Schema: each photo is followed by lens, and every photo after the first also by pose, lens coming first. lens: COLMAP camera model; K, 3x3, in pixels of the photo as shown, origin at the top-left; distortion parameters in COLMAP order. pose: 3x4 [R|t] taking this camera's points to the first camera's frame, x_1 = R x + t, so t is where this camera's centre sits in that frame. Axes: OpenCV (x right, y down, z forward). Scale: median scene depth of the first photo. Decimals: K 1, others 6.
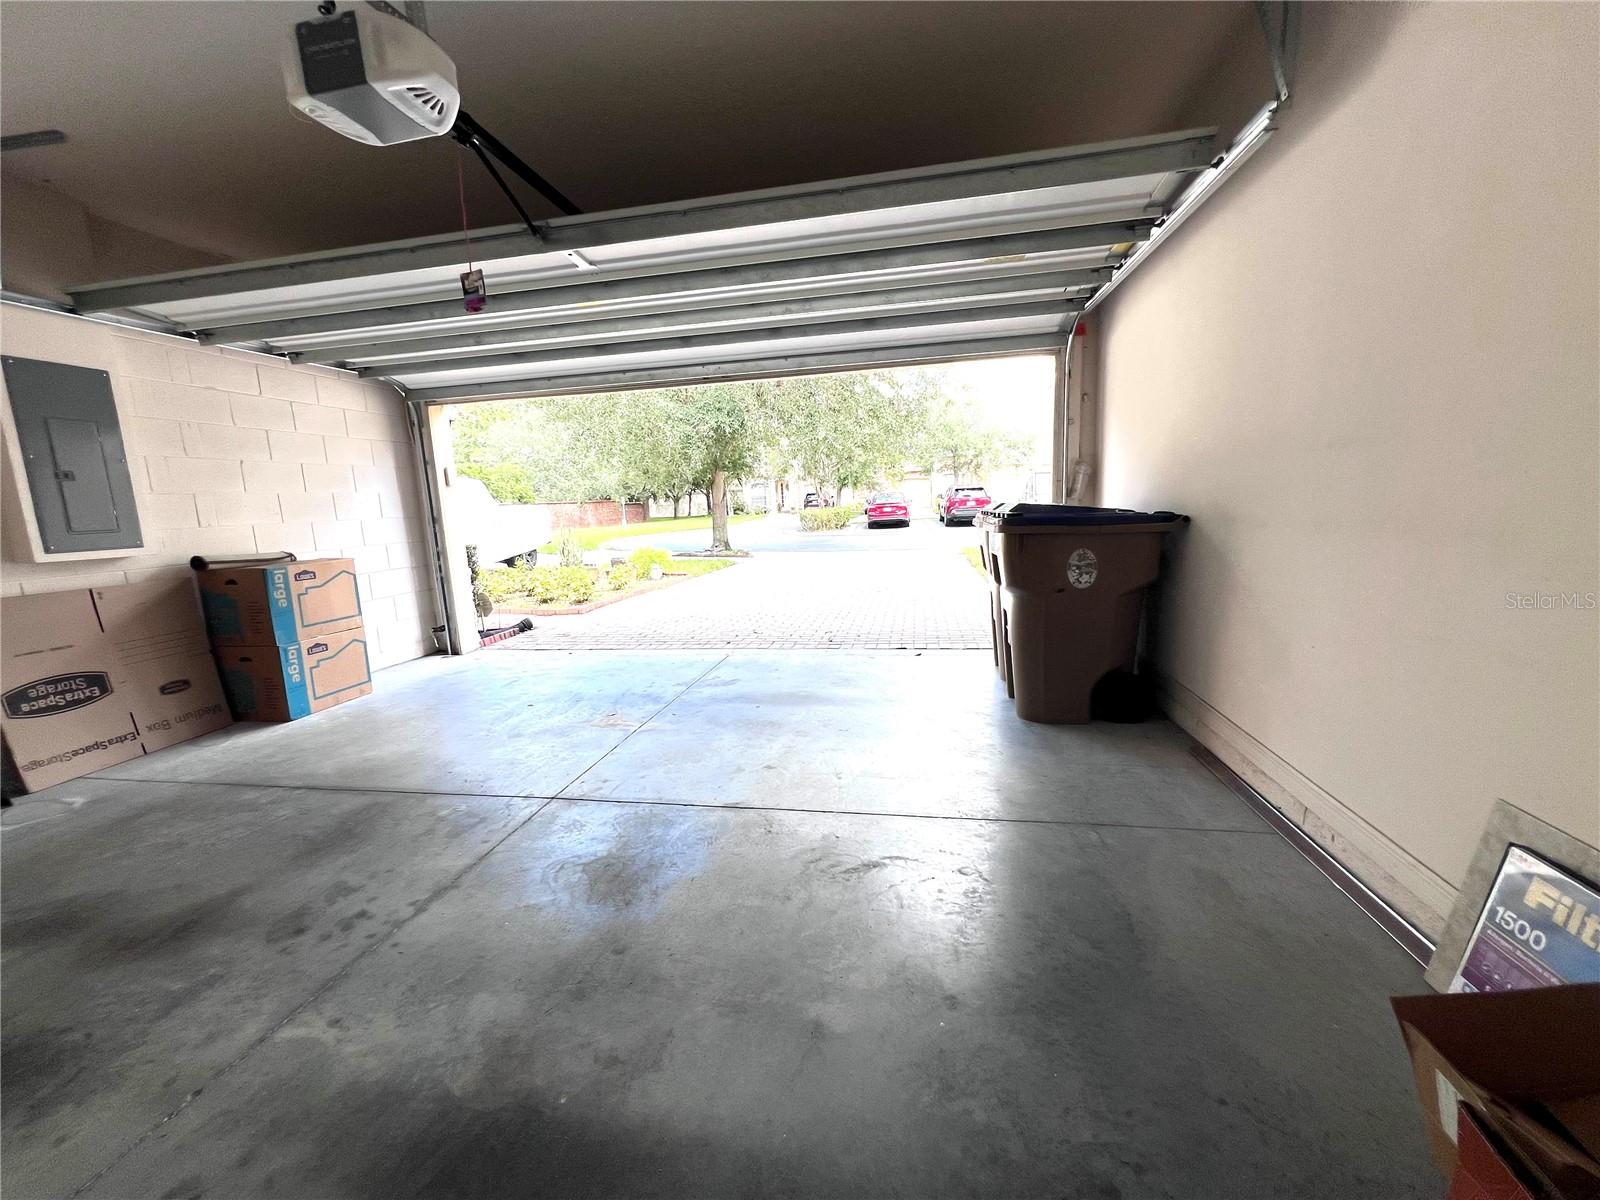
lens RADIAL K [[639.0, 0, 798.8], [0, 639.0, 601.0], [0, 0, 1]] dist [-0.000650, 0.000317]
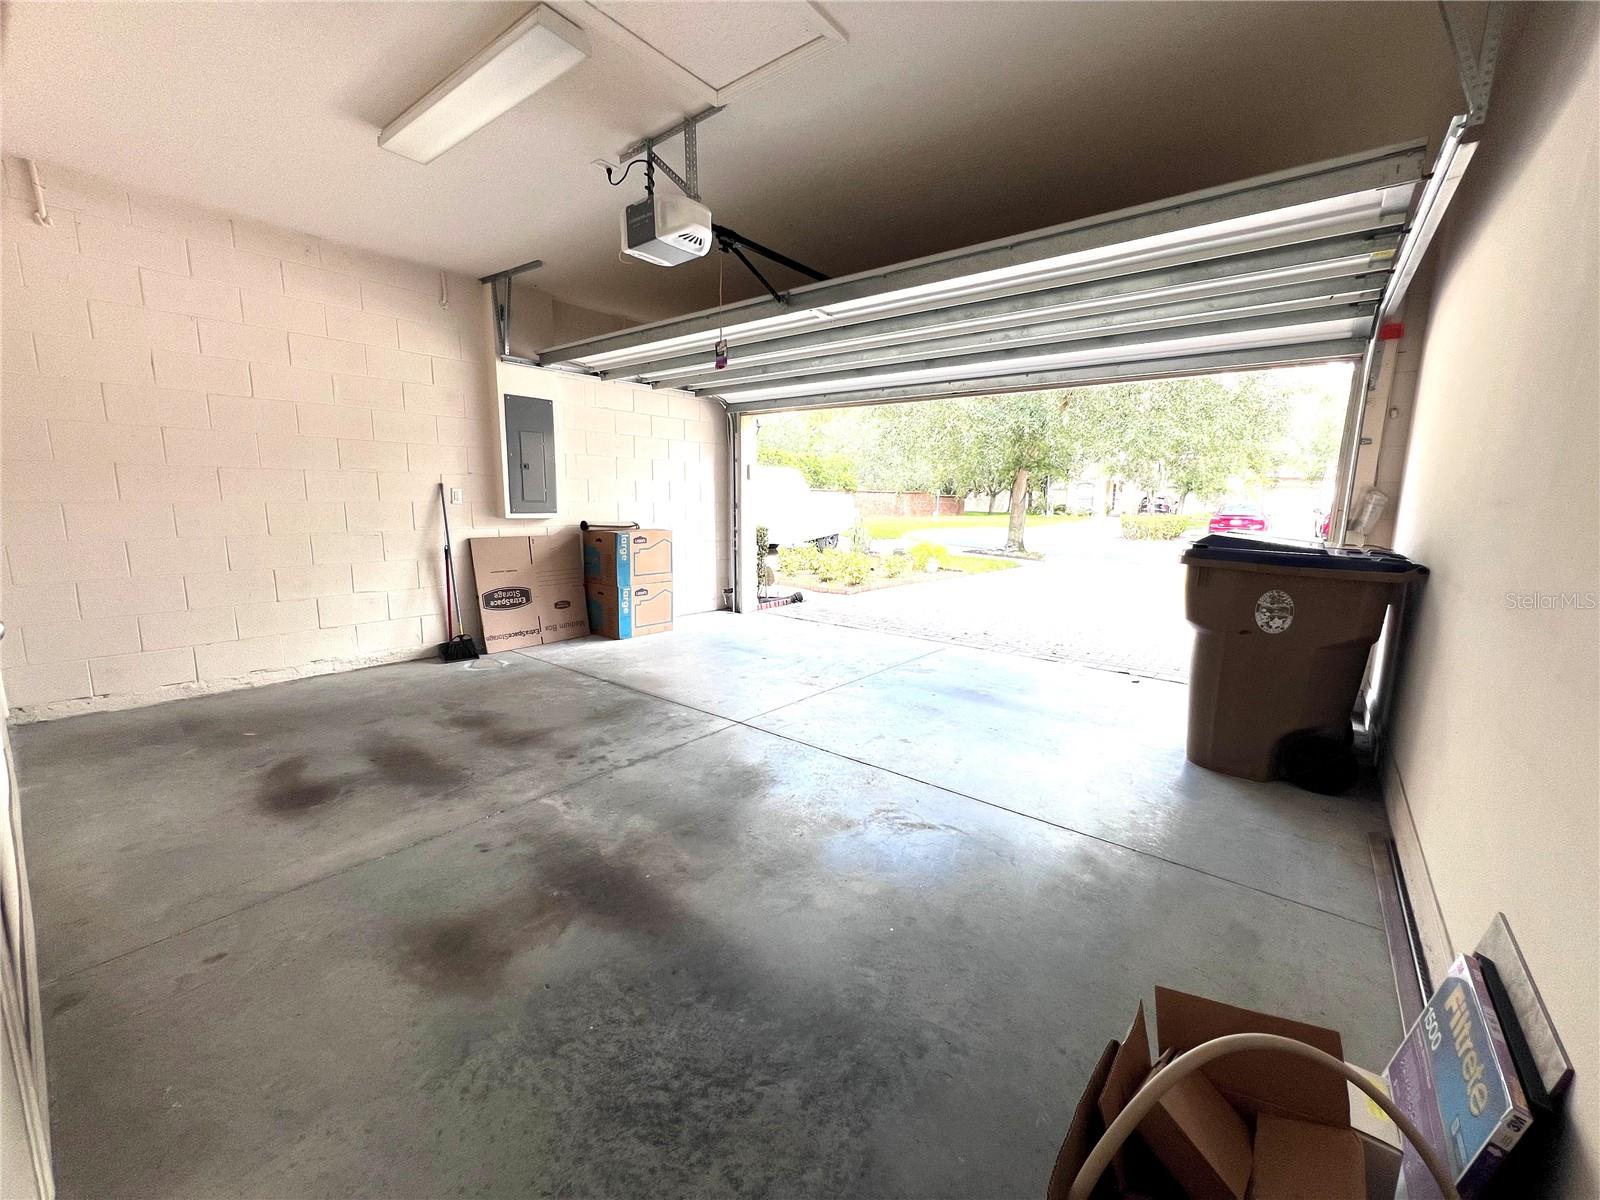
lens RADIAL K [[639.0, 0, 798.8], [0, 639.0, 601.0], [0, 0, 1]] dist [-0.000650, 0.000317]
pose [[0.879415, 0.135506, -0.456364, 0.223542], [-0.129974, 0.990556, 0.043661, -0.015260], [0.457970, 0.020919, 0.888721, -0.106171]]
